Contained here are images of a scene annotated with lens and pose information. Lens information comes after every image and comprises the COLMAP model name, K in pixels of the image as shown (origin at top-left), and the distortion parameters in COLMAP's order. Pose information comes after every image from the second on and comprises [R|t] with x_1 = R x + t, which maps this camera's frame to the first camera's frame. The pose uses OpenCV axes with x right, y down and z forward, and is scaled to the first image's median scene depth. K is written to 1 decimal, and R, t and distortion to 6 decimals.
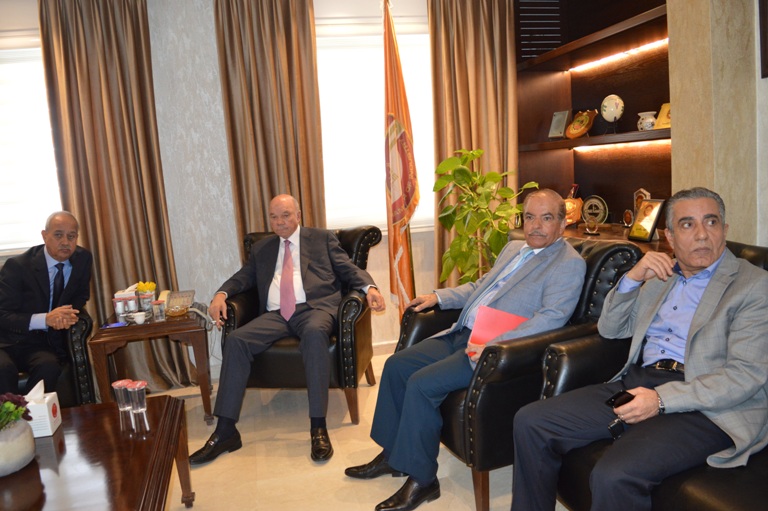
lens RADIAL K [[692.6, 0, 384.0], [0, 692.6, 255.5], [0, 0, 1]] dist [-0.001511, -0.001621]
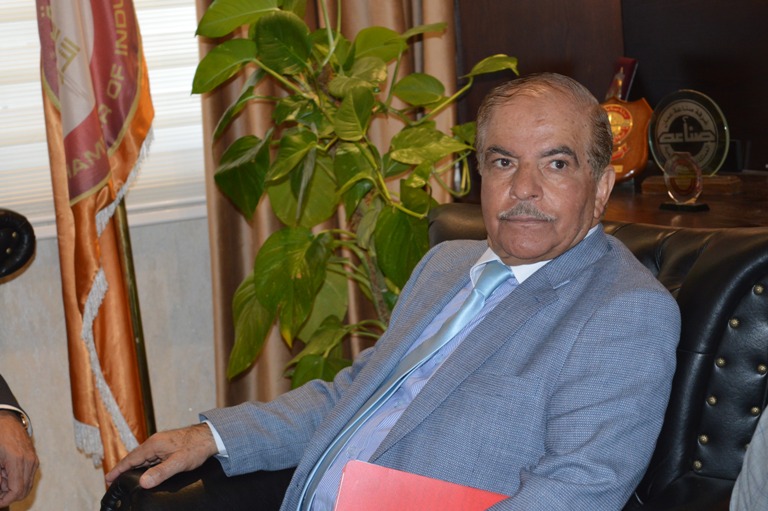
lens RADIAL K [[1779.5, 0, 384.0], [0, 1779.5, 255.5], [0, 0, 1]] dist [0.111908, 0.323273]
pose [[0.989032, -0.044289, 0.140908, 0.039514], [0.044606, 0.999004, 0.000910, -0.015493], [-0.140808, 0.005385, 0.990022, 0.183950]]
